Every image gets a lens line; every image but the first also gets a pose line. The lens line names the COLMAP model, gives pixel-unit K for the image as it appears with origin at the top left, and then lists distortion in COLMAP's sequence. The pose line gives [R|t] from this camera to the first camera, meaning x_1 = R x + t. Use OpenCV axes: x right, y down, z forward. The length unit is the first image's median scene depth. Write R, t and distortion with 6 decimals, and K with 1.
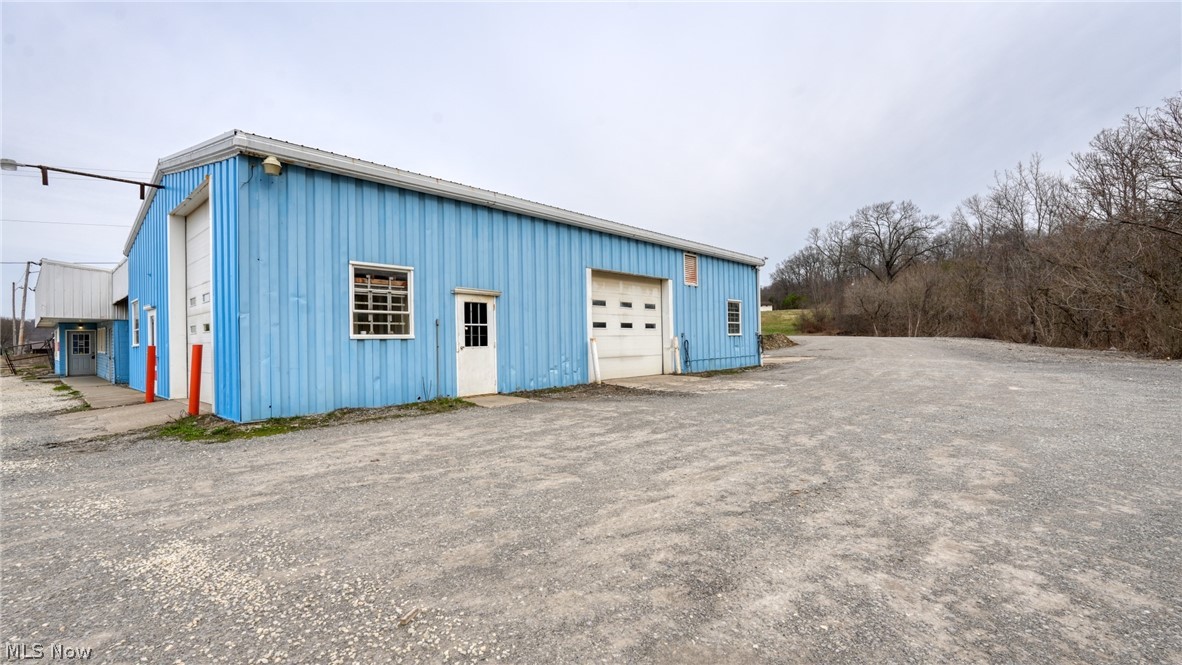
lens RADIAL K [[526.2, 0, 592.4], [0, 526.2, 337.0], [0, 0, 1]] dist [-0.000029, 0.000301]
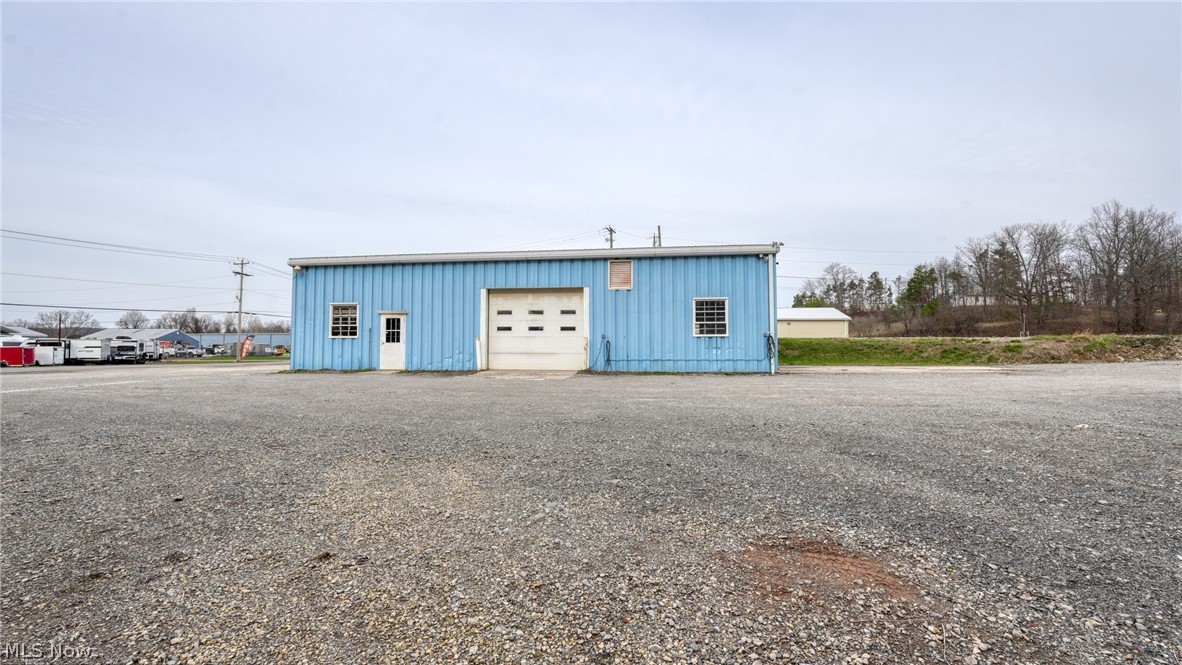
lens RADIAL K [[526.2, 0, 592.4], [0, 526.2, 337.0], [0, 0, 1]] dist [-0.000029, 0.000301]
pose [[0.552411, 0.005146, -0.833556, 1.629282], [-0.001668, 0.999986, 0.005069, -0.011494], [0.833570, -0.001410, 0.552412, 0.566480]]
